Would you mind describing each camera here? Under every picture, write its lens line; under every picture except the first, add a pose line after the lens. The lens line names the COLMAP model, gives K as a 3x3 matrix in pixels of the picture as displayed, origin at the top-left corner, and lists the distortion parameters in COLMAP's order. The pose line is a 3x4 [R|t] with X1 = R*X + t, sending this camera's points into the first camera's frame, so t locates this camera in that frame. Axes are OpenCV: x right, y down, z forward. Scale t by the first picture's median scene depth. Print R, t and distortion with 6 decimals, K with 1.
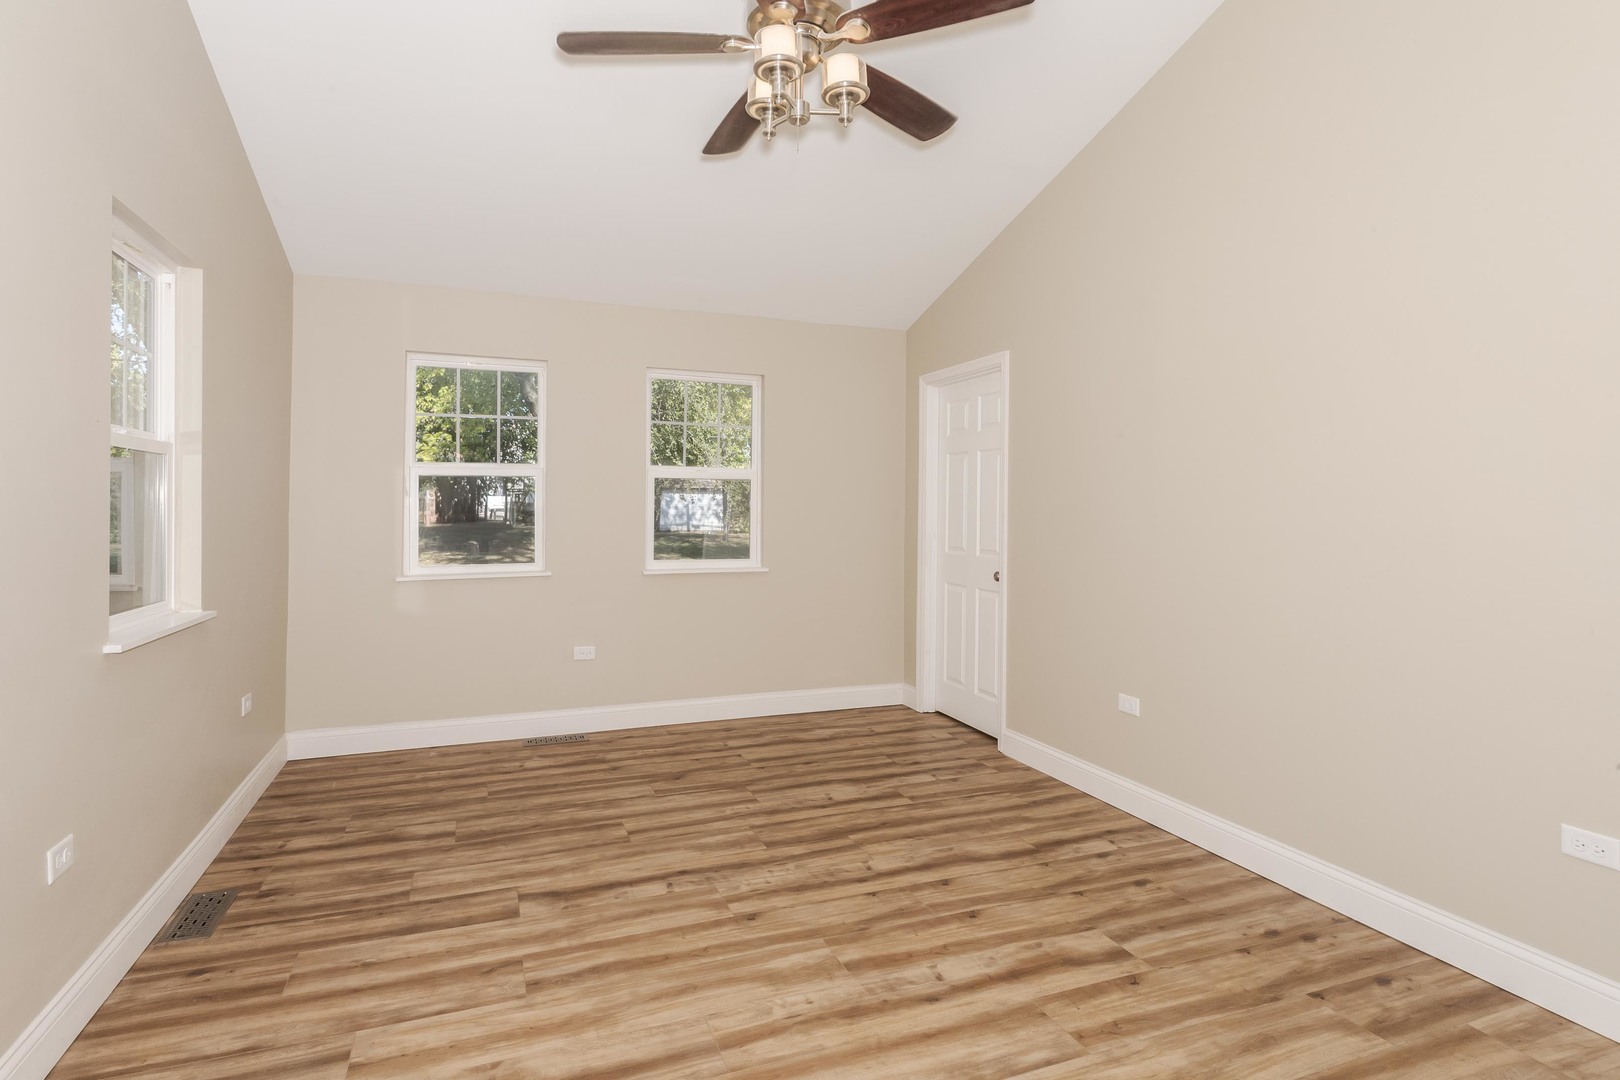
lens RADIAL K [[825.9, 0, 806.6], [0, 825.9, 516.3], [0, 0, 1]] dist [-0.003475, -0.000196]
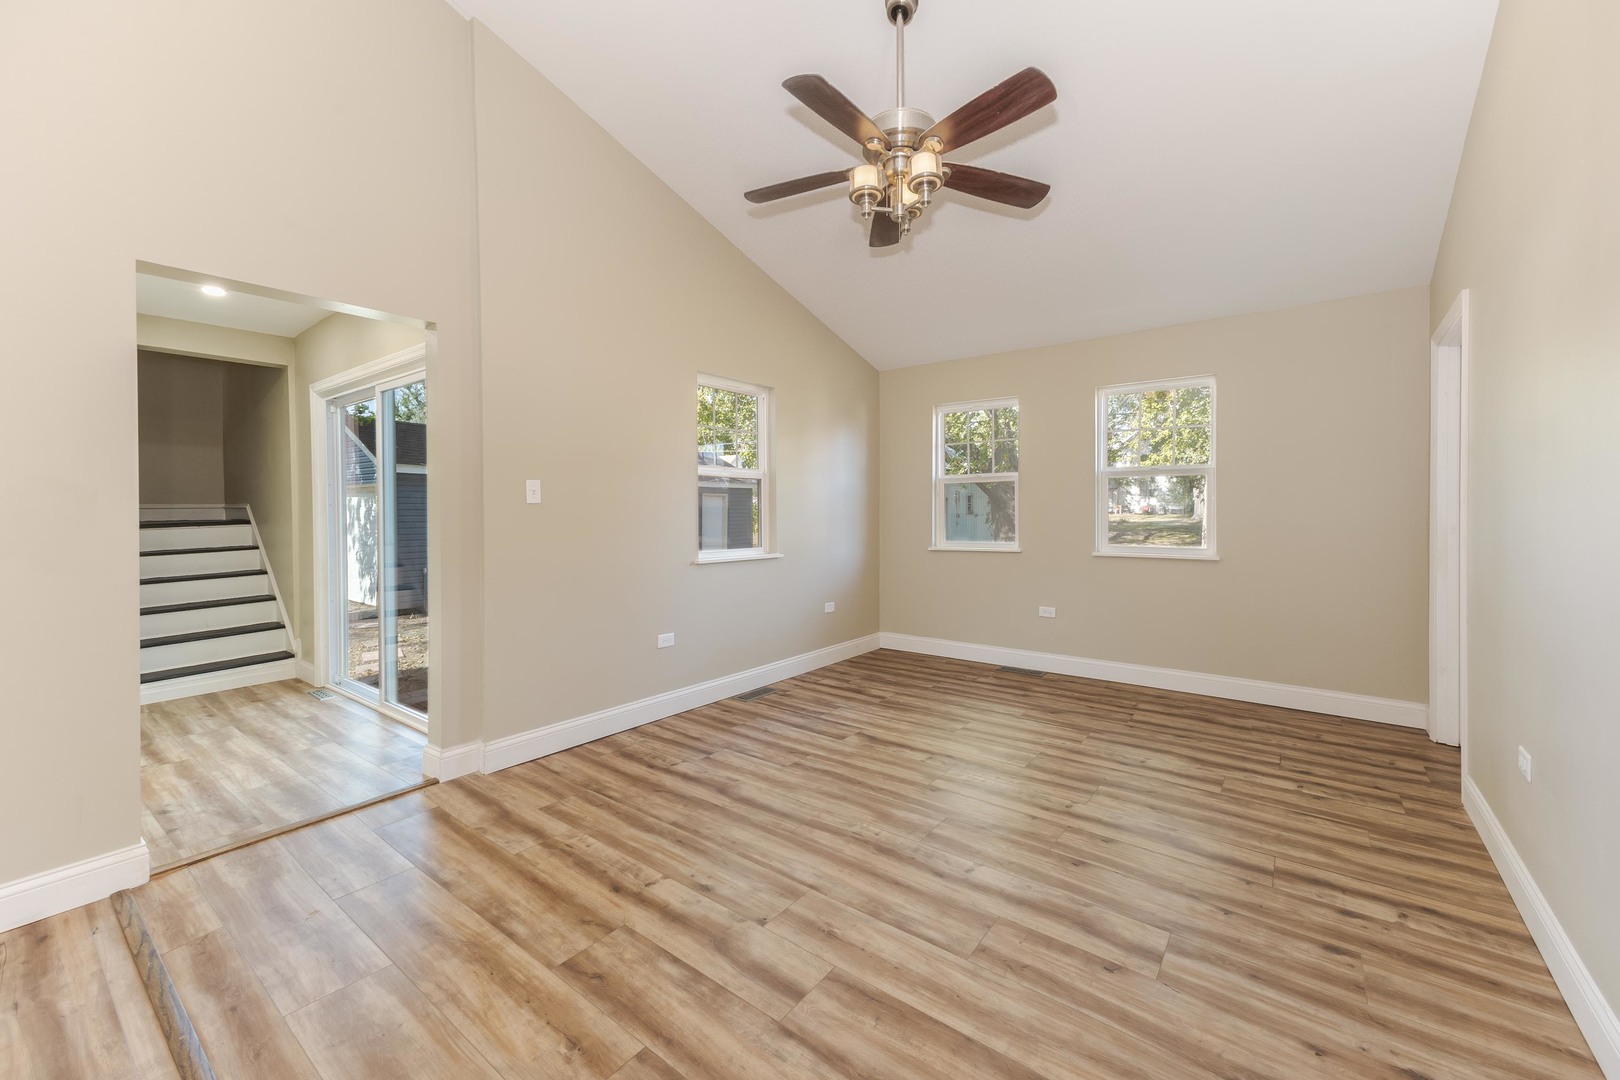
lens RADIAL K [[651.0, 0, 829.0], [0, 651.0, 520.0], [0, 0, 1]] dist [0.012315, -0.000246]
pose [[0.525284, 0.004972, -0.850913, 0.717854], [-0.003232, 0.999987, 0.003848, 0.026022], [0.850921, 0.000729, 0.525293, 0.252156]]
